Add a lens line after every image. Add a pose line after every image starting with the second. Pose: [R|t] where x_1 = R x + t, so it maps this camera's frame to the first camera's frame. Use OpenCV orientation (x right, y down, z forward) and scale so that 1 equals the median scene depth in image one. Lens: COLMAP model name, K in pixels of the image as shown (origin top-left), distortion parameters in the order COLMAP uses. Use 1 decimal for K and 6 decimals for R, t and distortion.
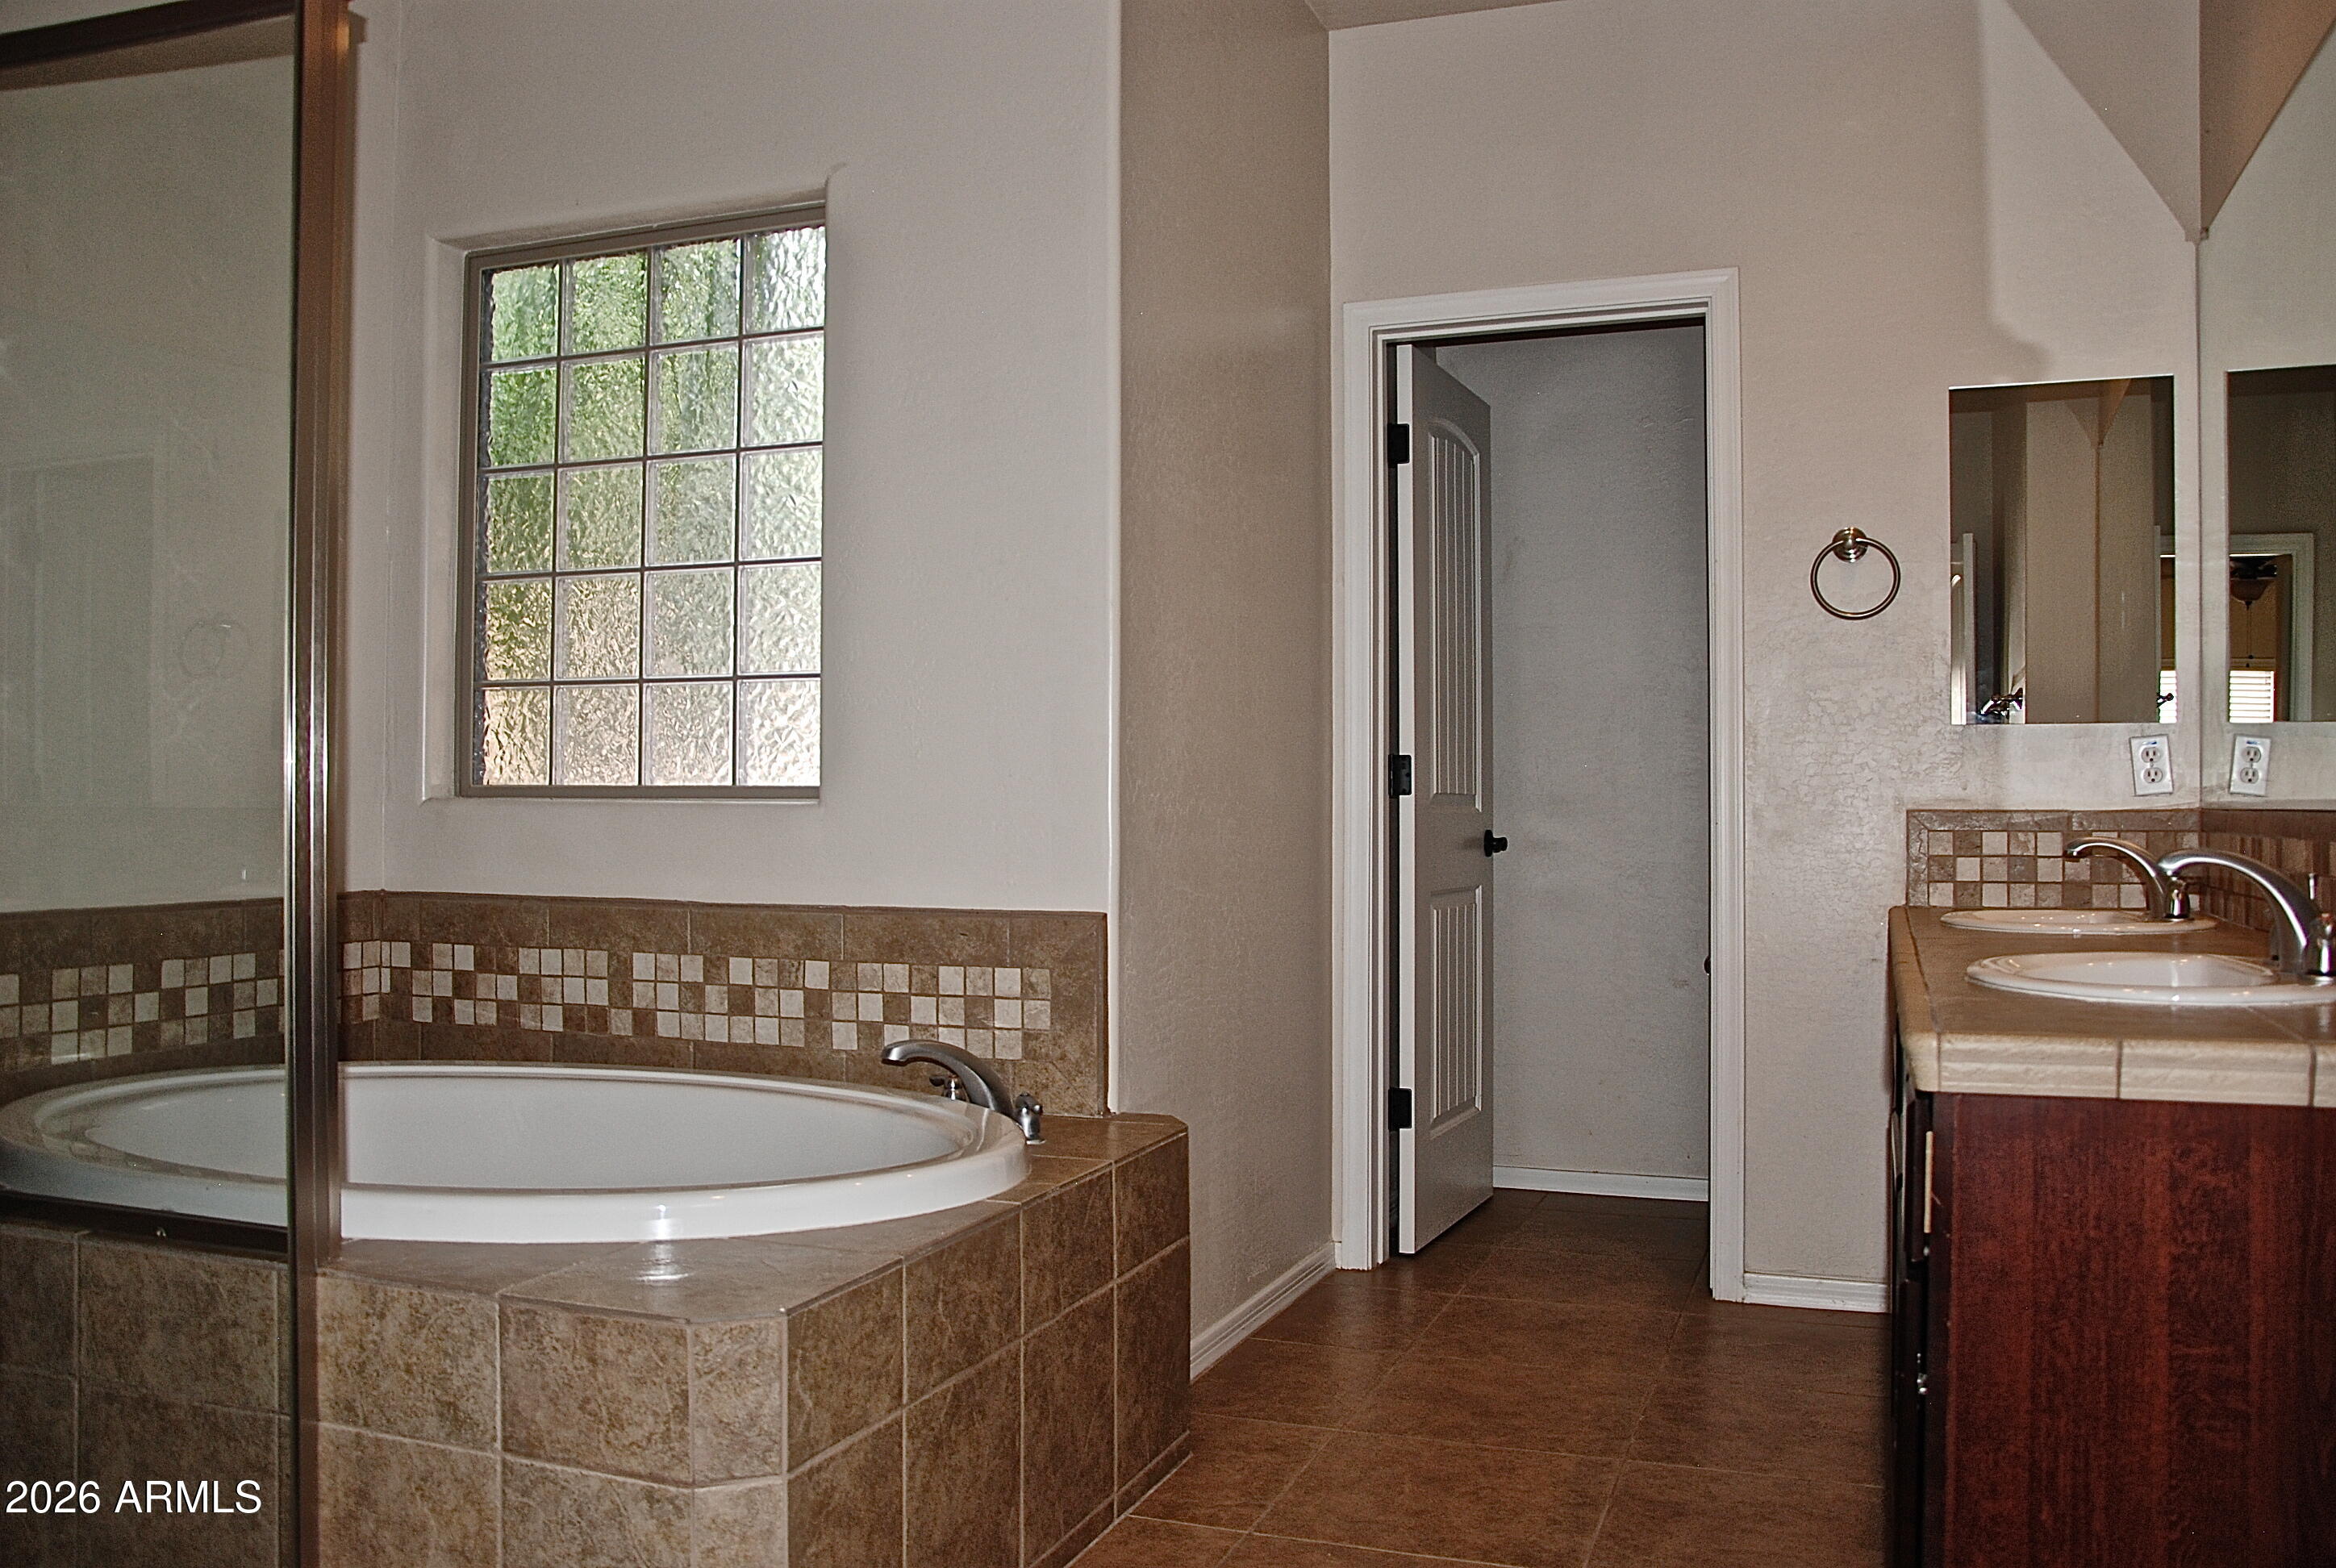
lens RADIAL K [[1921.2, 0, 1162.3], [0, 1921.2, 775.0], [0, 0, 1]] dist [-0.092136, 0.063560]
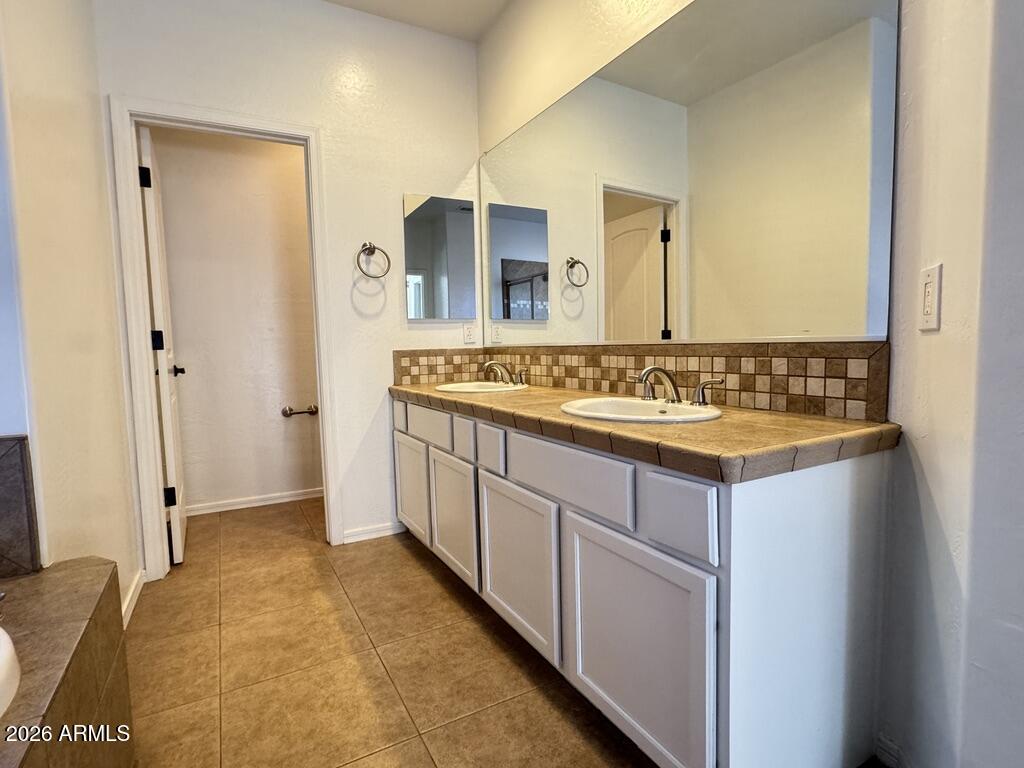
lens RADIAL K [[526.0, 0, 512.1], [0, 526.0, 380.7], [0, 0, 1]] dist [-0.002151, 0.000291]
pose [[0.648660, -0.070023, 0.757851, -0.052629], [0.015870, 0.996787, 0.078516, 0.004162], [-0.760913, -0.038902, 0.647686, 0.278363]]
